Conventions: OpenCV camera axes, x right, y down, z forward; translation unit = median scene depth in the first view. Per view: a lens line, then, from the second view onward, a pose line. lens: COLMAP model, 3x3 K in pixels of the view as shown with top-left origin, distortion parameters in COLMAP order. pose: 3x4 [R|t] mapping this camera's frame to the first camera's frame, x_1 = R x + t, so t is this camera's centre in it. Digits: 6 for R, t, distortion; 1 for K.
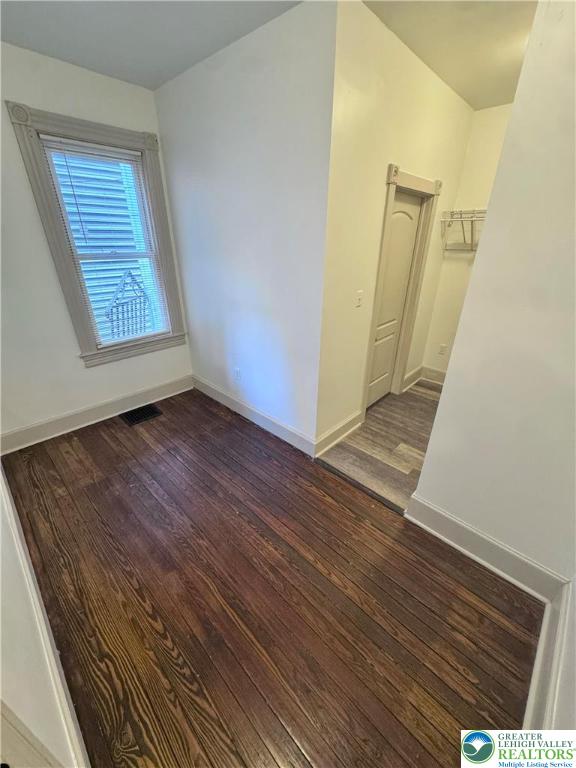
lens RADIAL K [[305.6, 0, 287.9], [0, 305.6, 386.4], [0, 0, 1]] dist [0.001498, 0.000670]
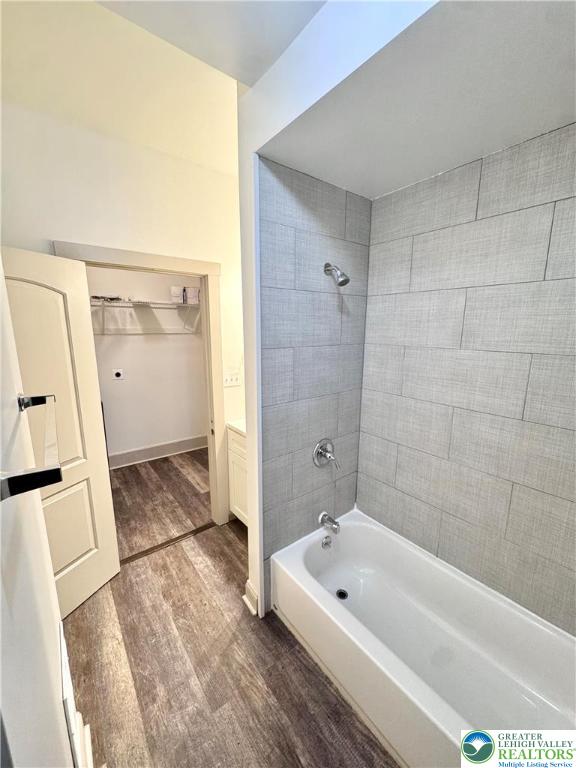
lens RADIAL K [[305.6, 0, 283.9], [0, 305.6, 385.1], [0, 0, 1]] dist [0.001498, 0.000670]
pose [[-0.989246, -0.035435, 0.141903, -0.101420], [0.057421, 0.798221, 0.599622, -1.121537], [-0.134518, 0.601322, -0.787602, 2.296648]]
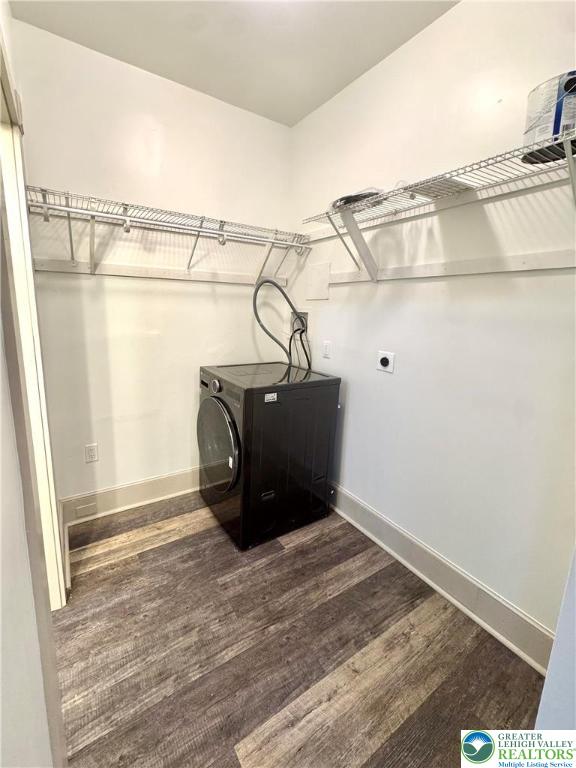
lens RADIAL K [[322.1, 0, 278.6], [0, 322.1, 365.6], [0, 0, 1]] dist [-0.001425, -0.000271]
pose [[0.213760, -0.160609, 0.963593, 0.137799], [0.402010, 0.913460, 0.063073, -0.315936], [-0.890334, 0.373891, 0.259828, 0.998307]]
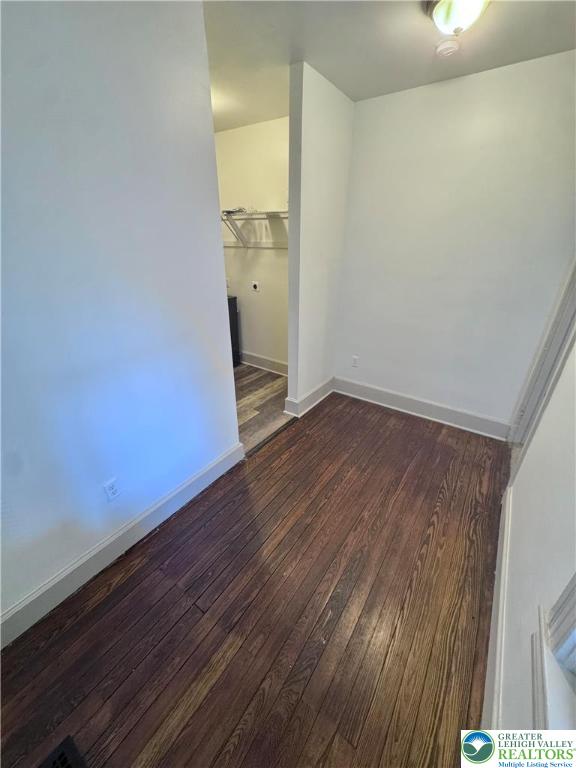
lens RADIAL K [[305.6, 0, 289.6], [0, 305.6, 382.9], [0, 0, 1]] dist [0.001498, 0.000670]
pose [[-0.158232, -0.438873, 0.884507, -0.968228], [0.432613, 0.774423, 0.461643, -0.479941], [-0.887586, 0.455696, 0.067323, 0.913617]]
